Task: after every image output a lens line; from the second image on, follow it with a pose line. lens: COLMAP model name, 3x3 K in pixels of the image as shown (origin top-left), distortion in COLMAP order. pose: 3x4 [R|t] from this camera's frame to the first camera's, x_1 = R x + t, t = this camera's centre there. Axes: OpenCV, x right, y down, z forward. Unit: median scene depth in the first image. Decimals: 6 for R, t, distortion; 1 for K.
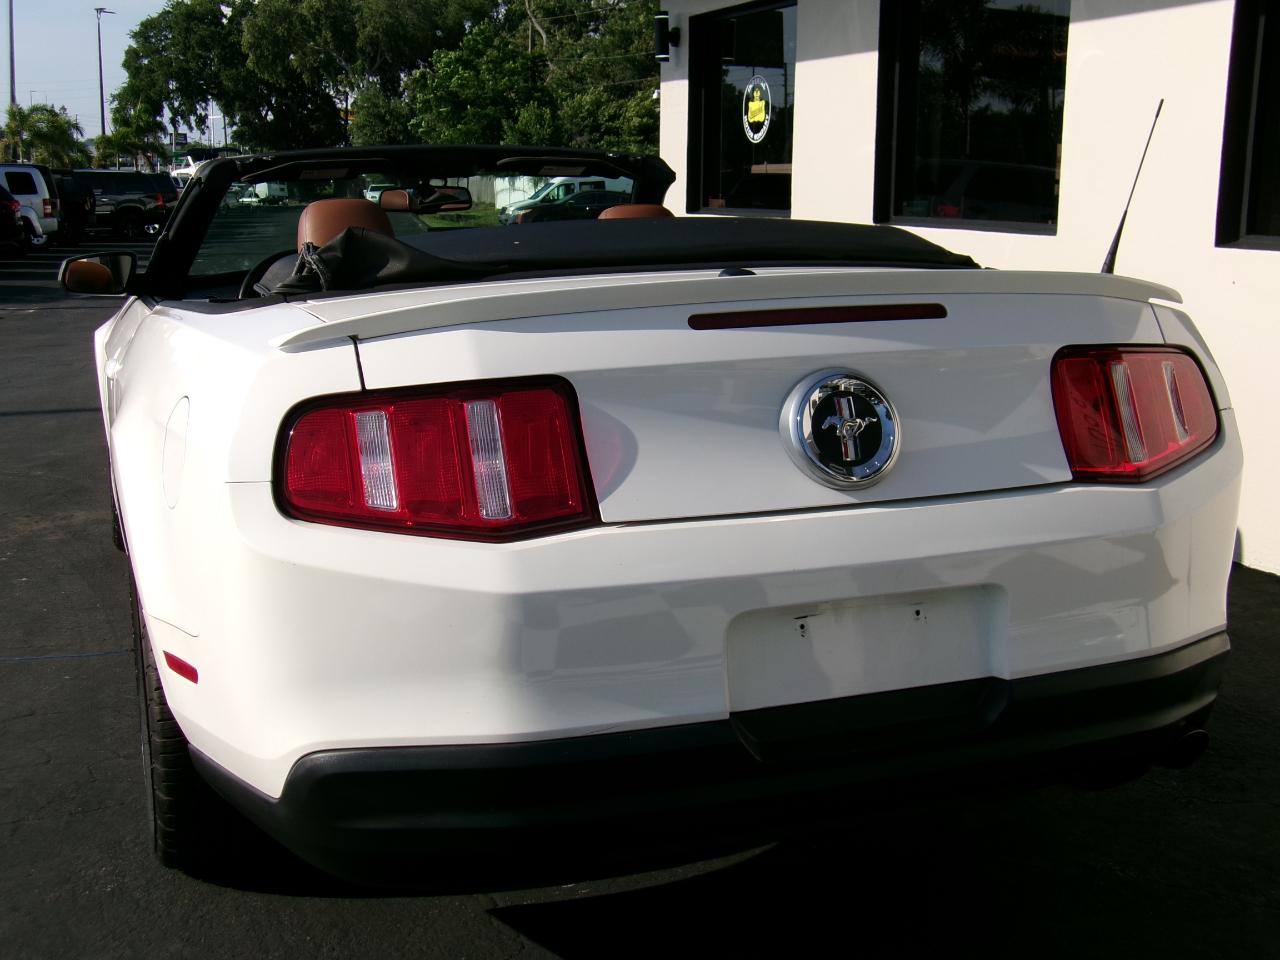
lens RADIAL K [[1567.5, 0, 640.2], [0, 1567.5, 484.4], [0, 0, 1]] dist [-0.010421, 0.000000]
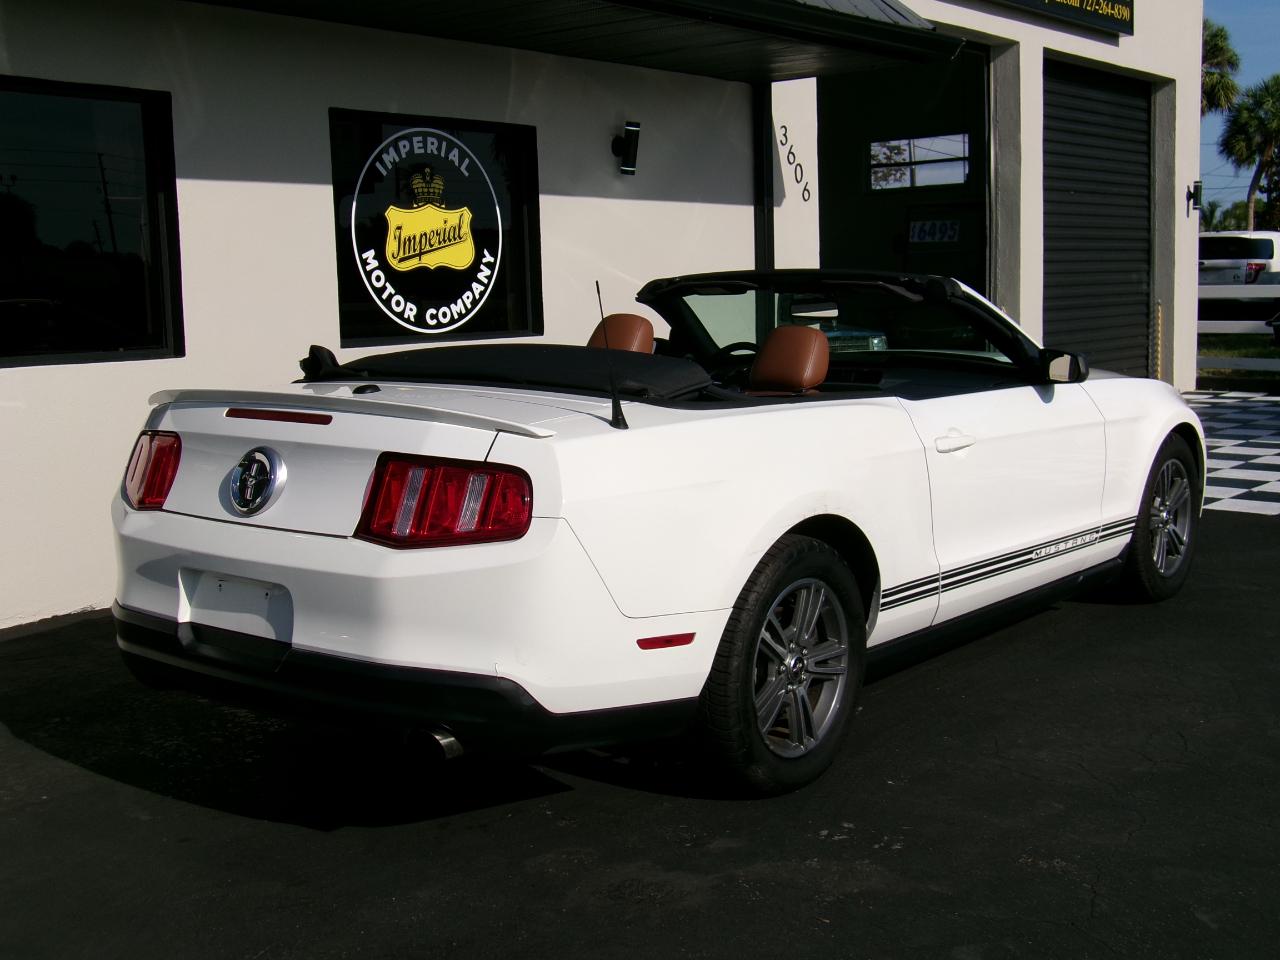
lens RADIAL K [[1567.5, 0, 646.3], [0, 1567.5, 483.8], [0, 0, 1]] dist [-0.010421, 0.000000]
pose [[-0.506998, -0.098413, 0.856310, -0.618295], [0.190854, 0.955984, 0.222867, -0.179629], [-0.840552, 0.276424, -0.465900, 0.877520]]
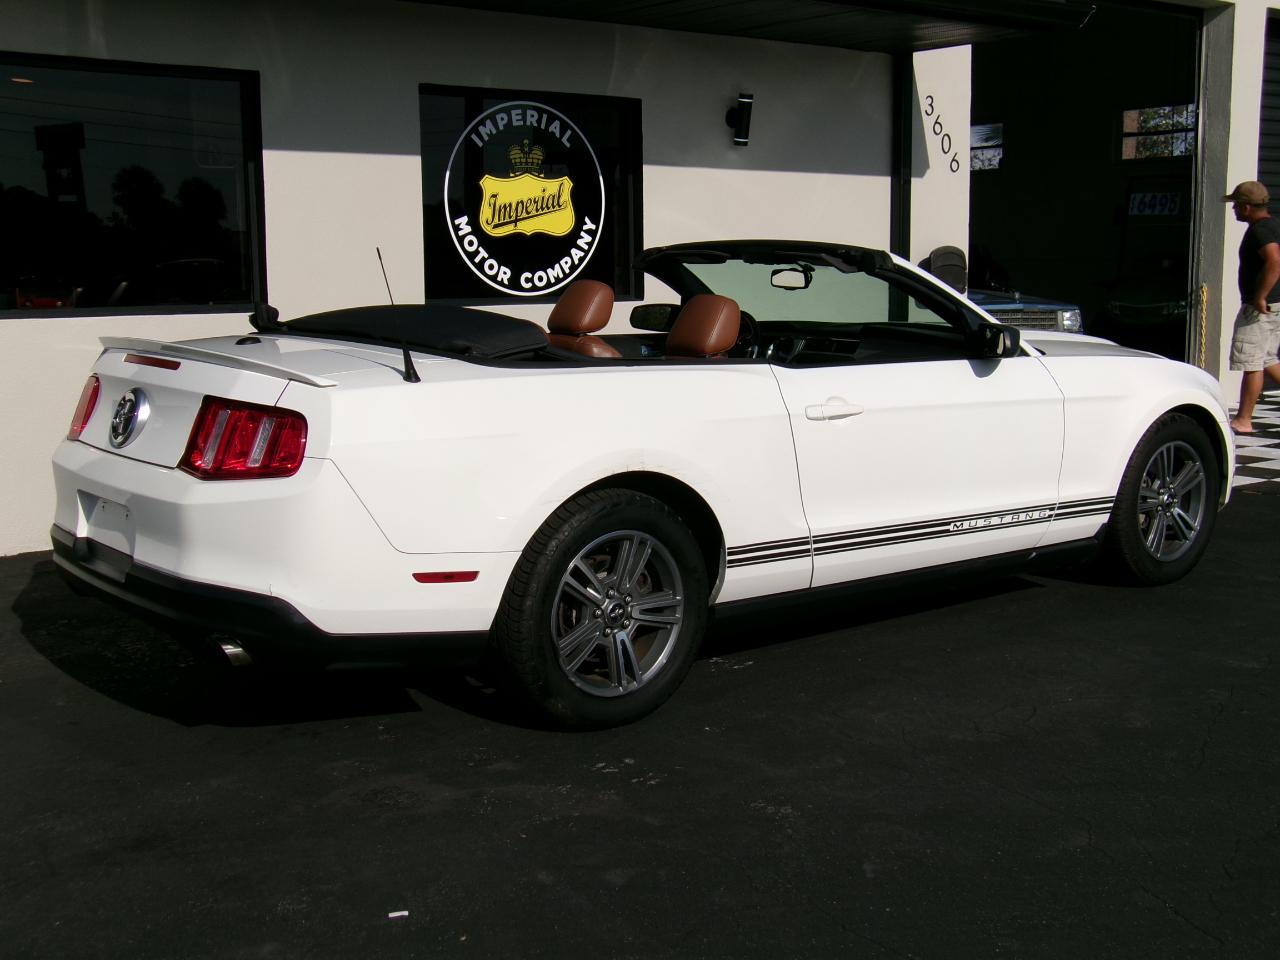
lens RADIAL K [[1567.5, 0, 643.8], [0, 1567.5, 490.5], [0, 0, 1]] dist [-0.010421, 0.000000]
pose [[-0.301586, -0.139776, 0.943138, -0.719067], [0.192718, 0.959841, 0.203877, -0.151082], [-0.933759, 0.243246, -0.262537, 0.745131]]
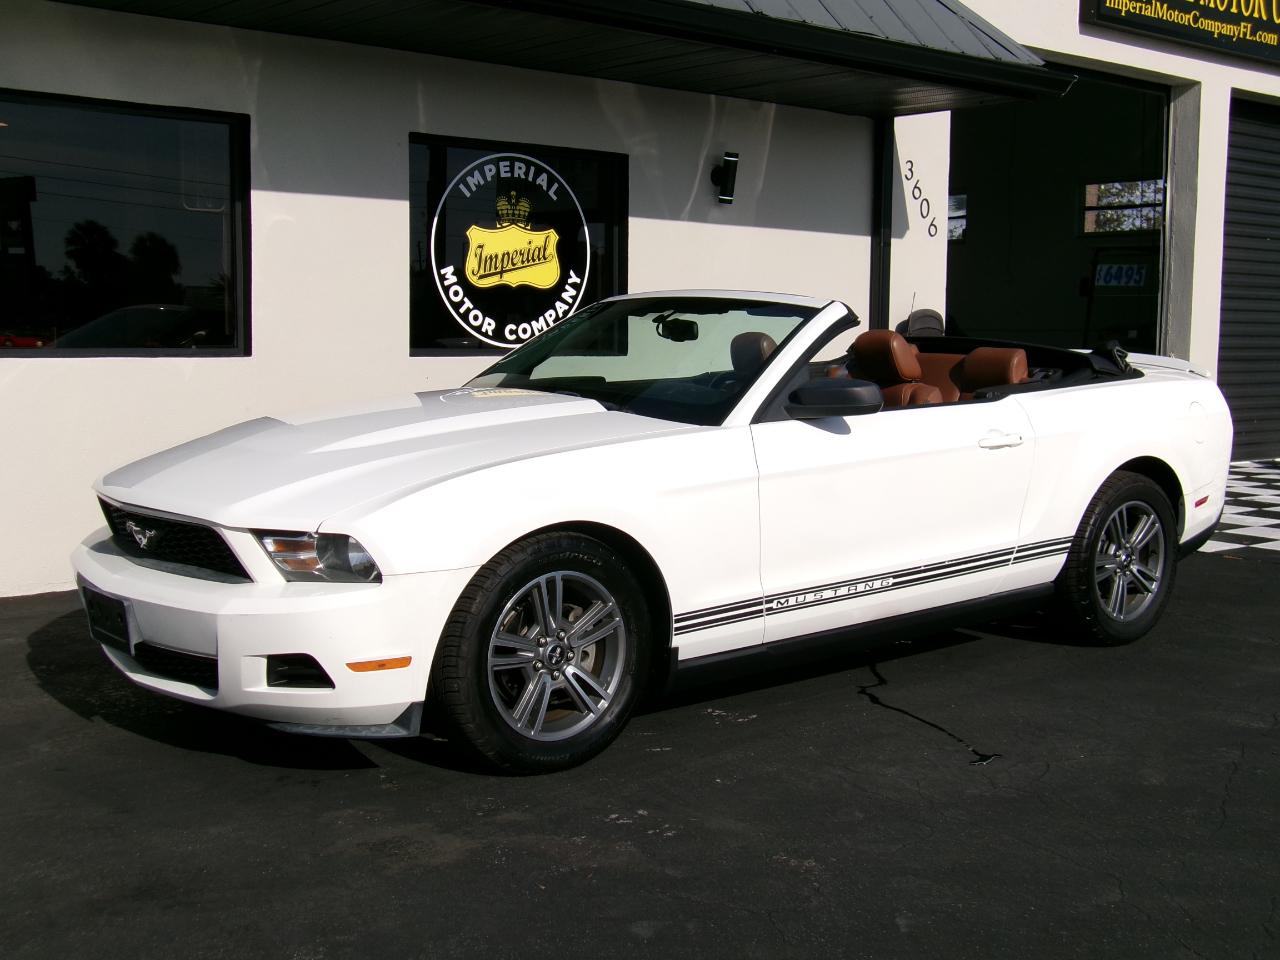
lens RADIAL K [[1567.5, 0, 650.0], [0, 1567.5, 491.6], [0, 0, 1]] dist [-0.010421, 0.000000]
pose [[-0.335184, -0.105673, 0.936208, -0.703875], [0.169788, 0.970646, 0.170348, -0.146445], [-0.926727, 0.216055, -0.307403, 0.764796]]
